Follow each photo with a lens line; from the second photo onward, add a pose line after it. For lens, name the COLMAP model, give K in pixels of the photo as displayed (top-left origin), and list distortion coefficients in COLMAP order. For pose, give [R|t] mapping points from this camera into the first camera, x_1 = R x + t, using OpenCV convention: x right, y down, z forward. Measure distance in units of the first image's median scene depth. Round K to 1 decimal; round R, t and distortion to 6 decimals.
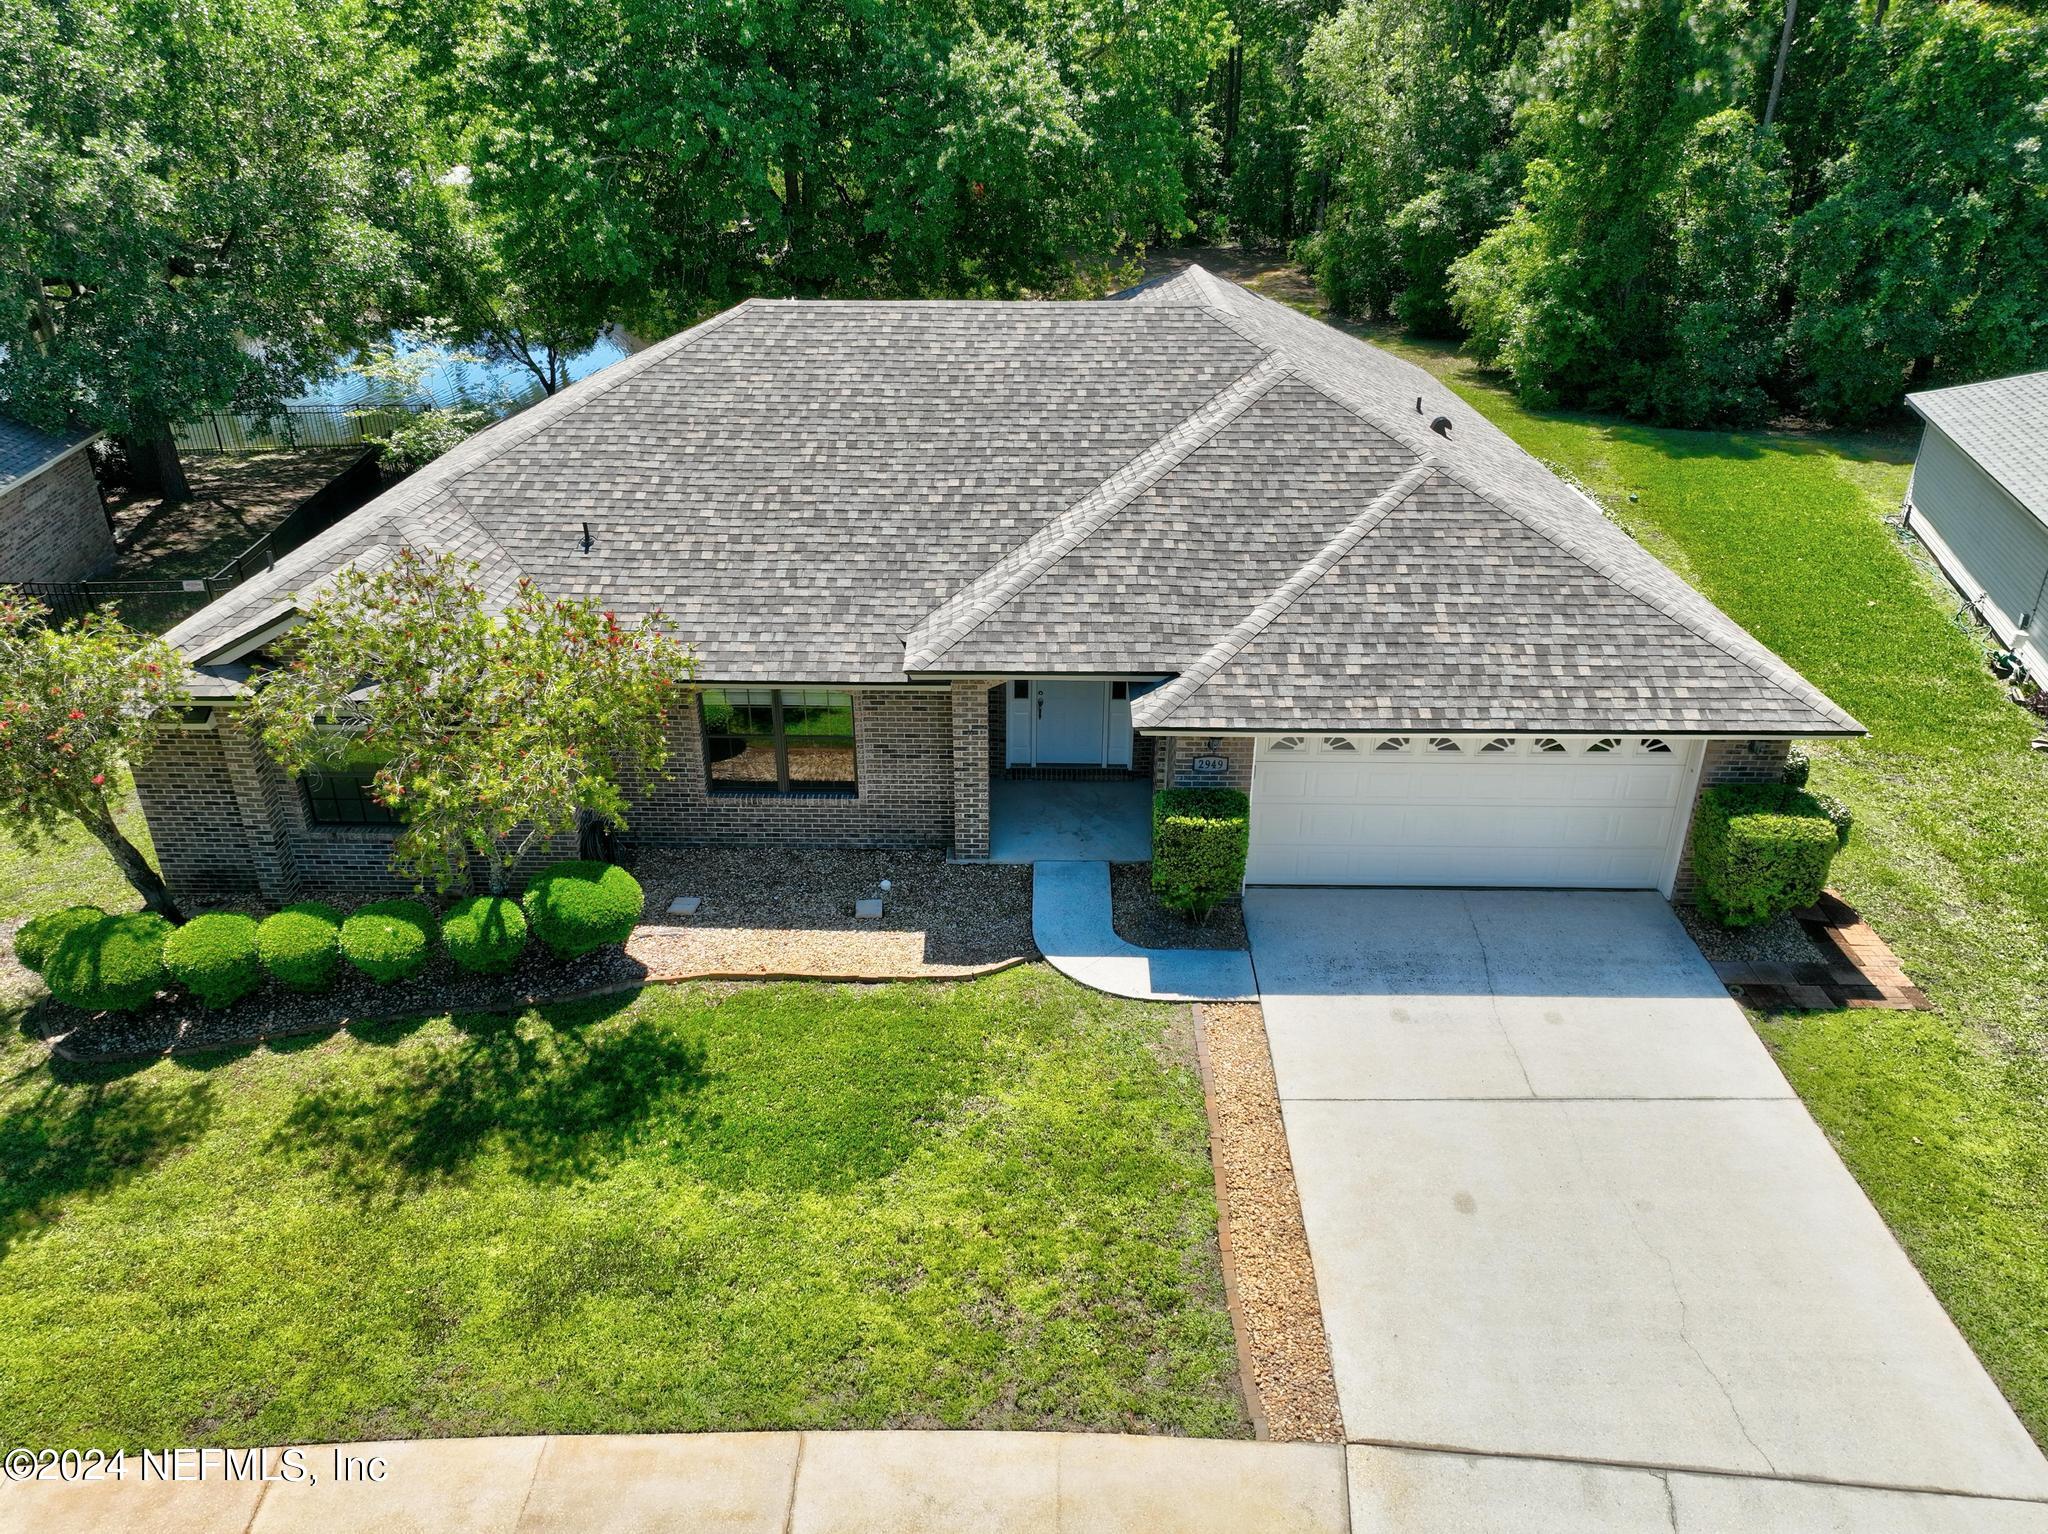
lens RADIAL K [[1435.0, 0, 1021.2], [0, 1435.0, 767.0], [0, 0, 1]] dist [0.000654, 0.018374]
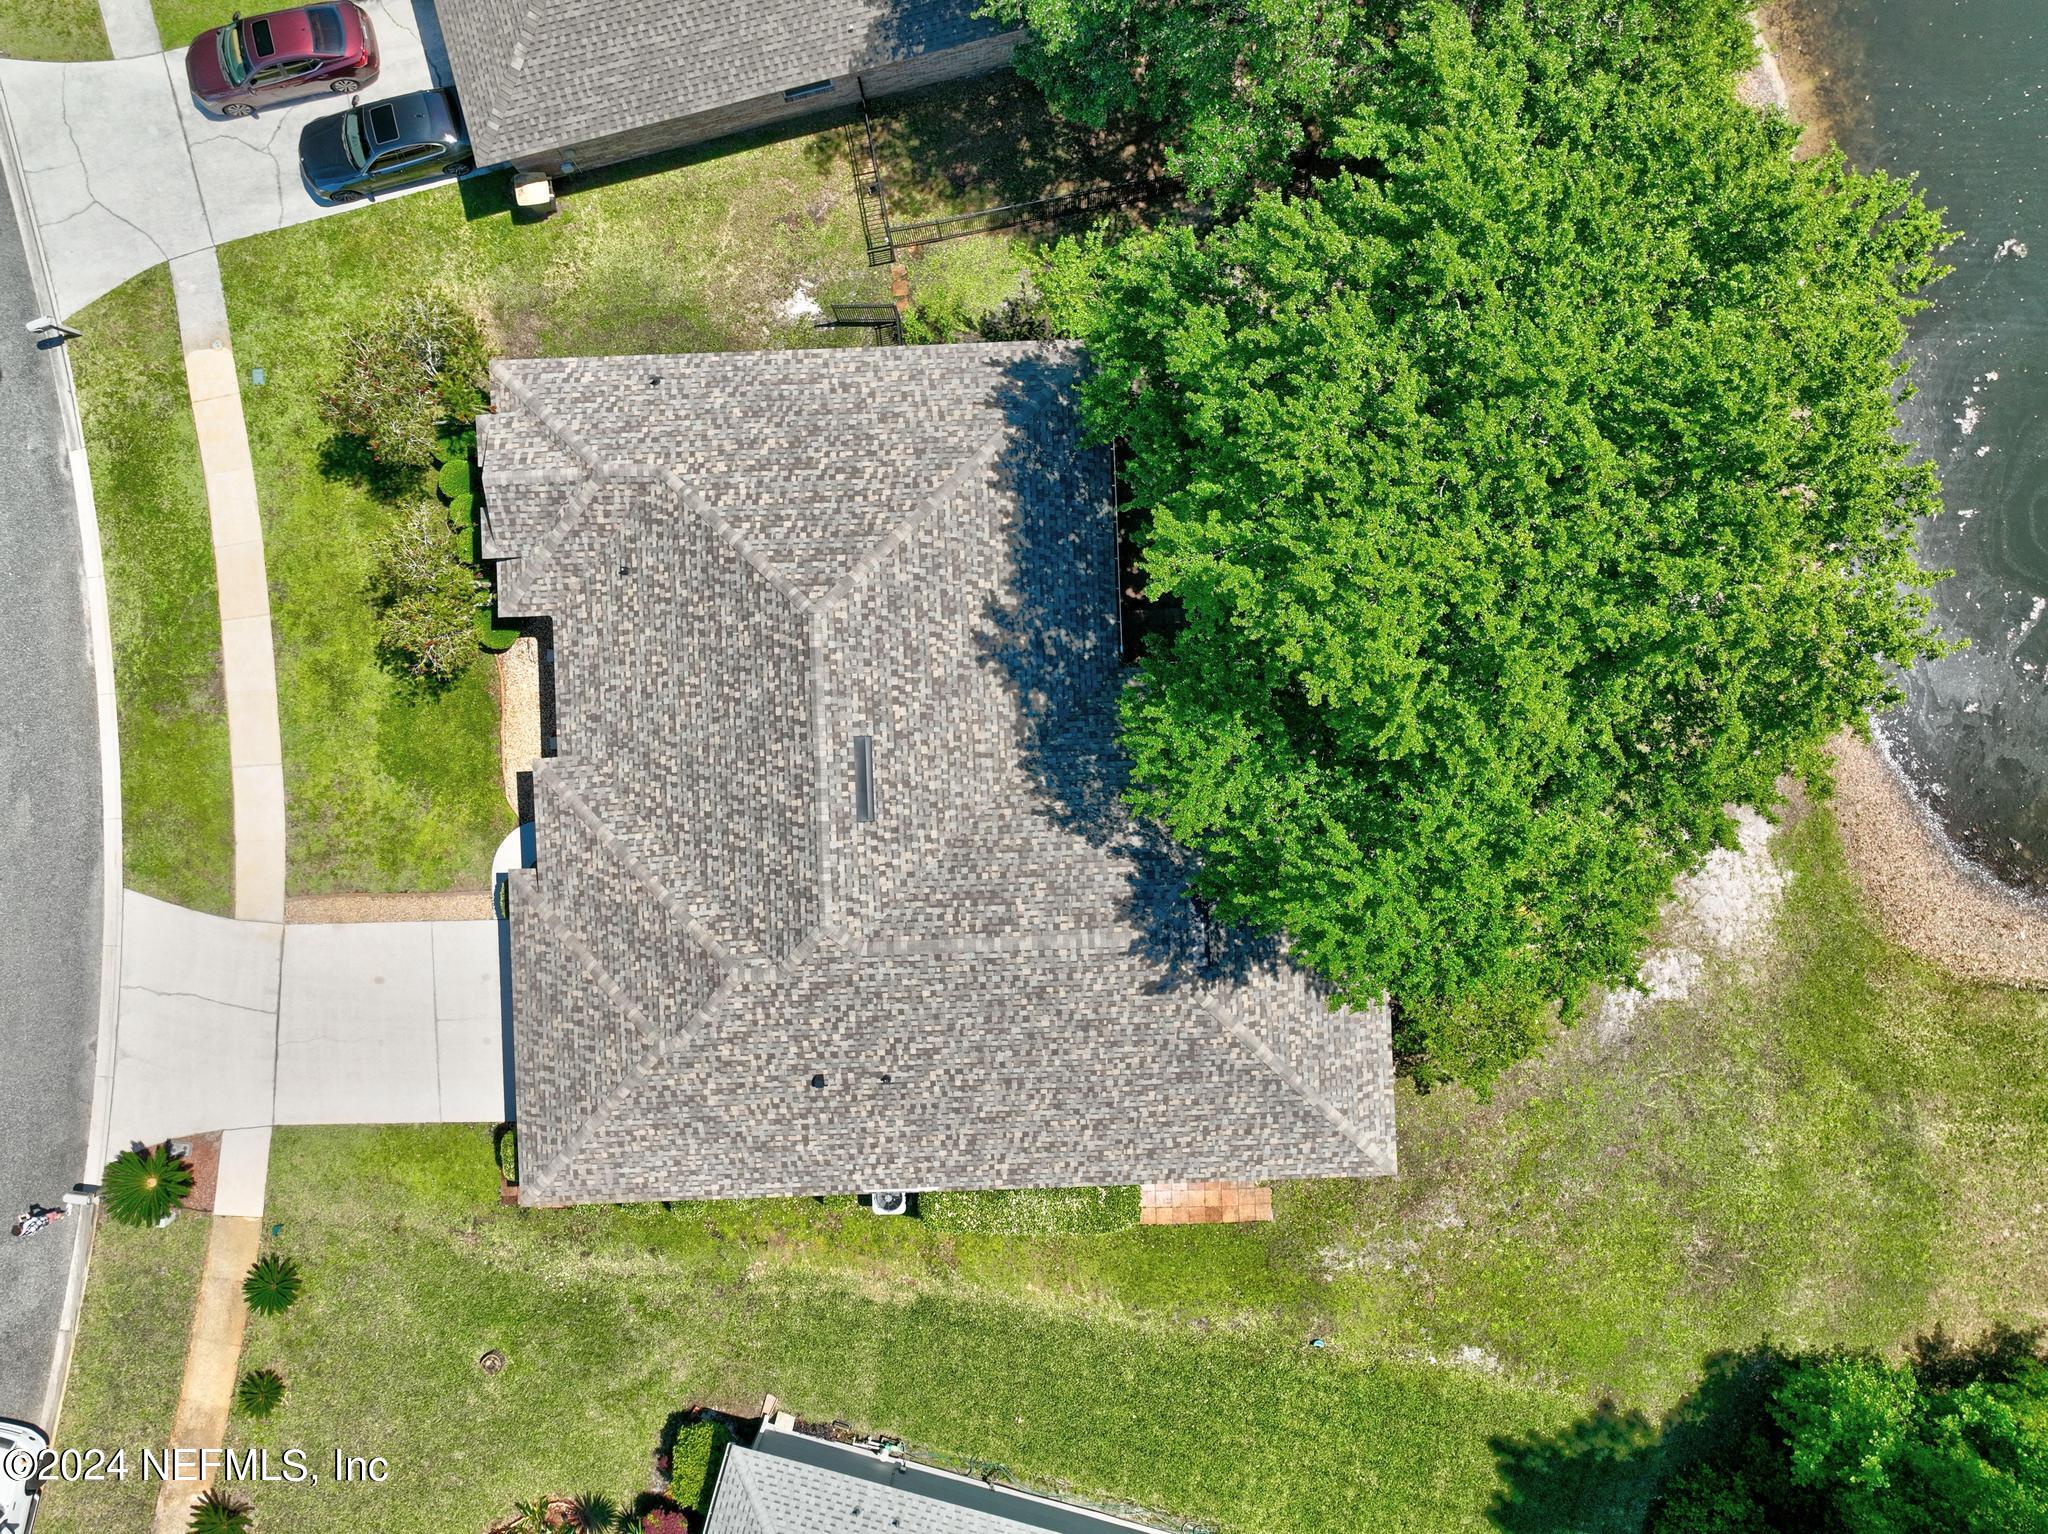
lens RADIAL K [[1435.0, 0, 1027.4], [0, 1435.0, 770.1], [0, 0, 1]] dist [0.000654, 0.018374]
pose [[0.052137, 0.998583, -0.010651, -0.007064], [-0.440041, 0.032547, 0.897388, -2.197120], [0.896463, -0.042100, 0.441114, 0.712004]]
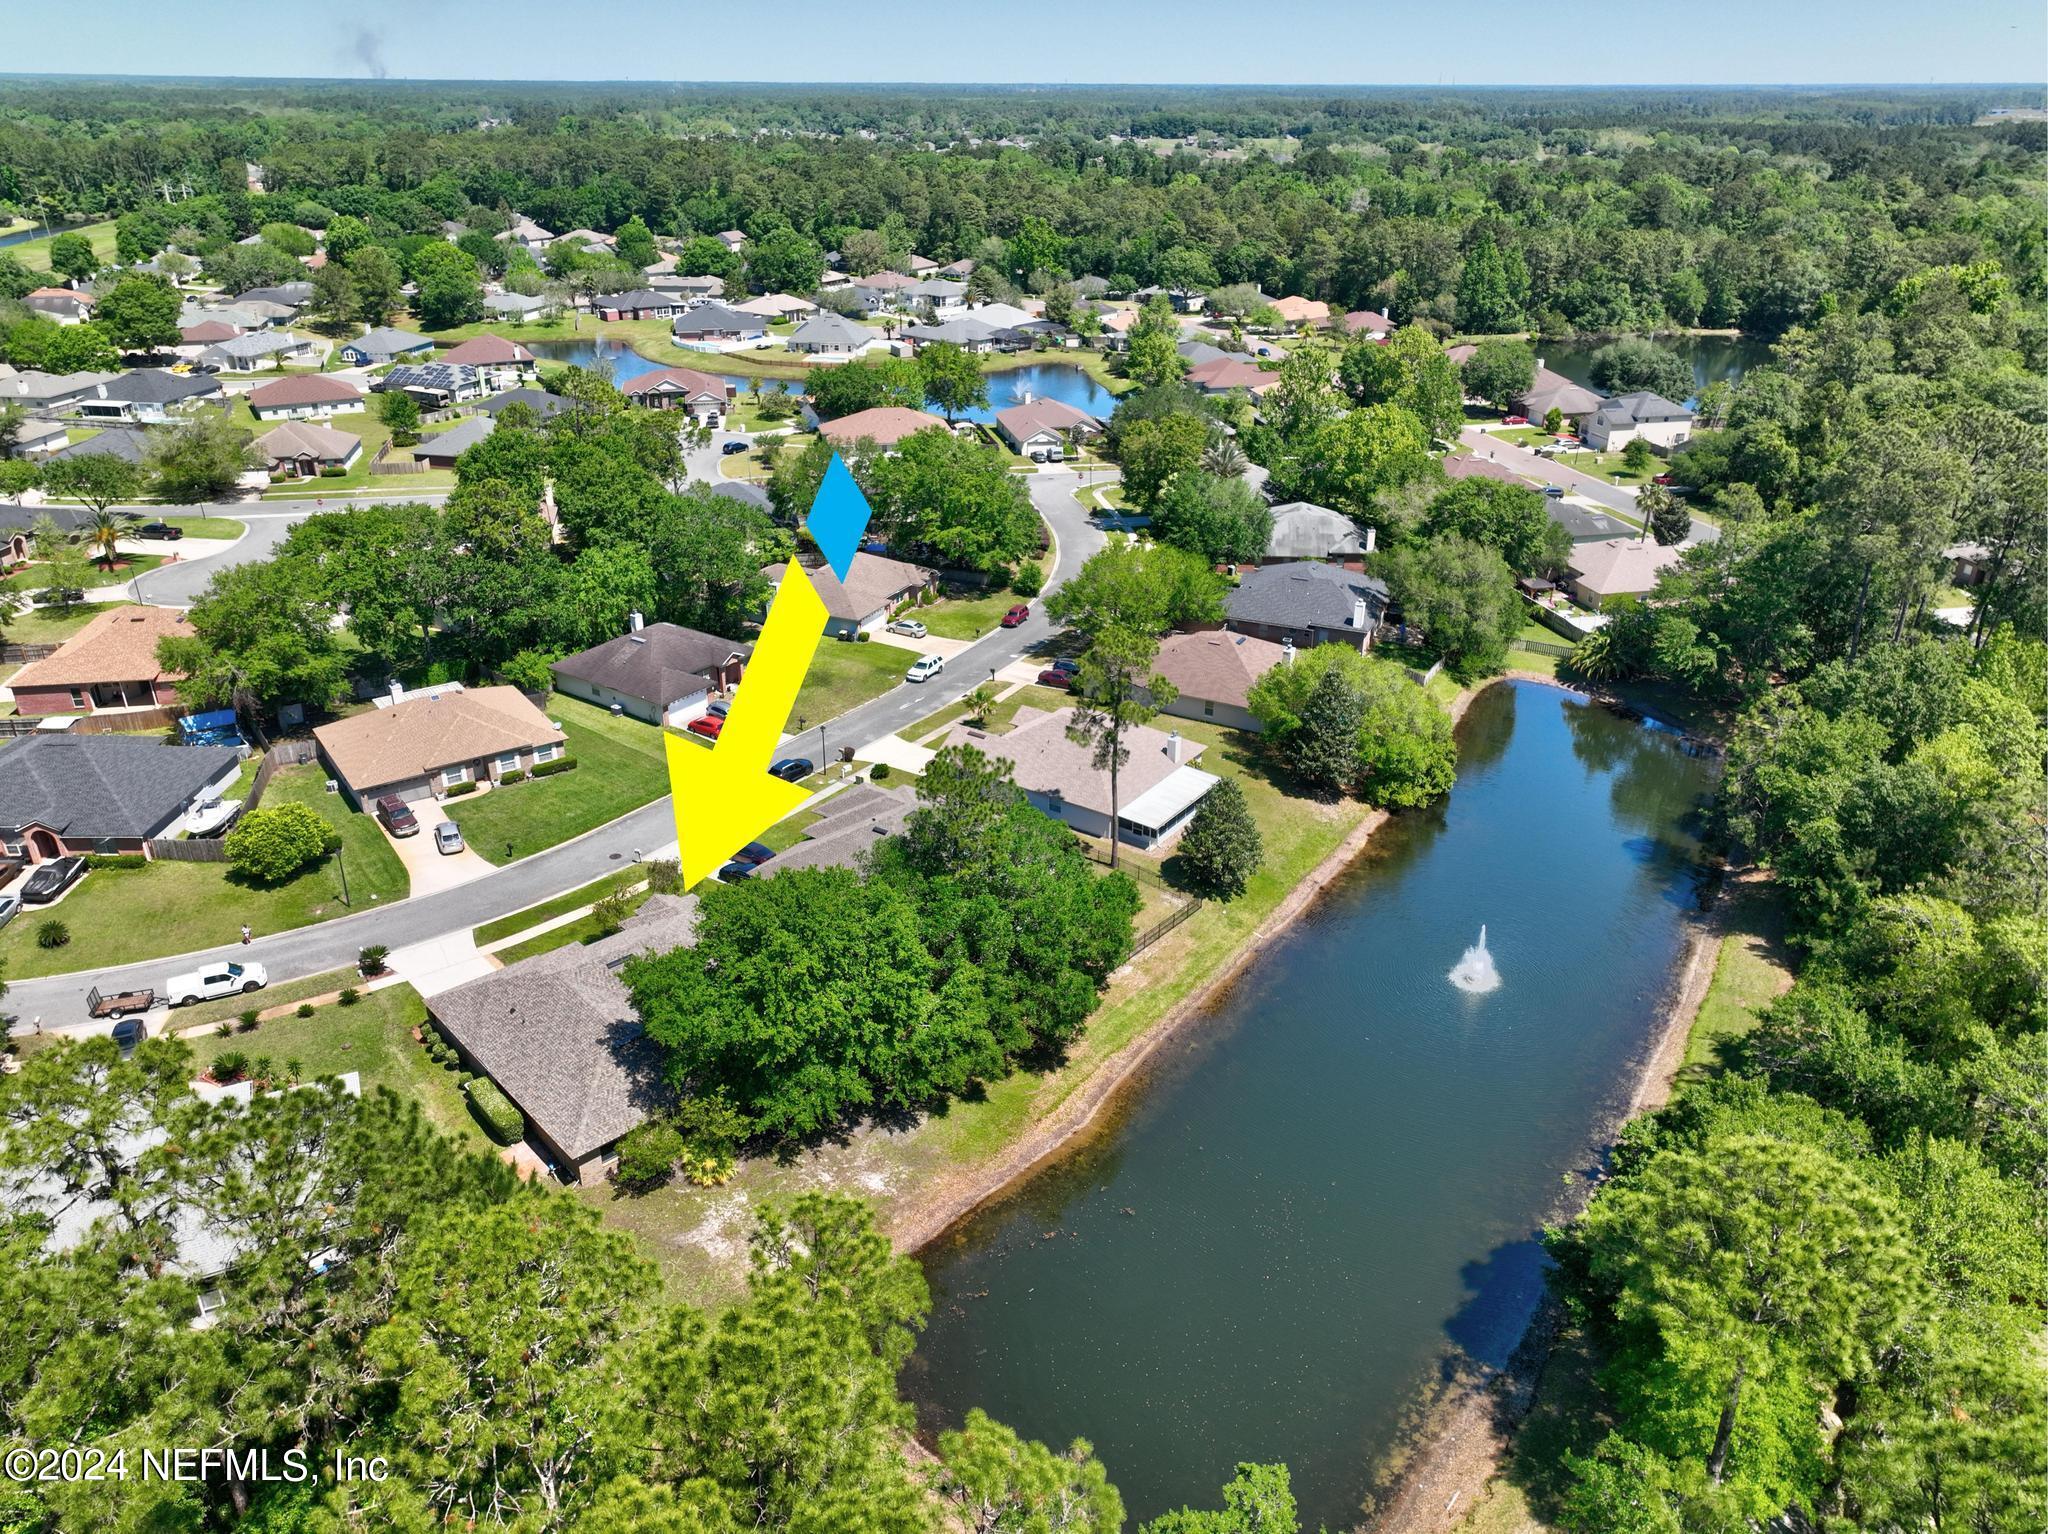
lens RADIAL K [[1435.0, 0, 1027.0], [0, 1435.0, 762.1], [0, 0, 1]] dist [0.000654, 0.018374]
pose [[-0.720561, 0.289937, -0.629864, 2.117765], [-0.316264, 0.670963, 0.670660, -5.163588], [0.617065, 0.682455, -0.391773, 3.969181]]
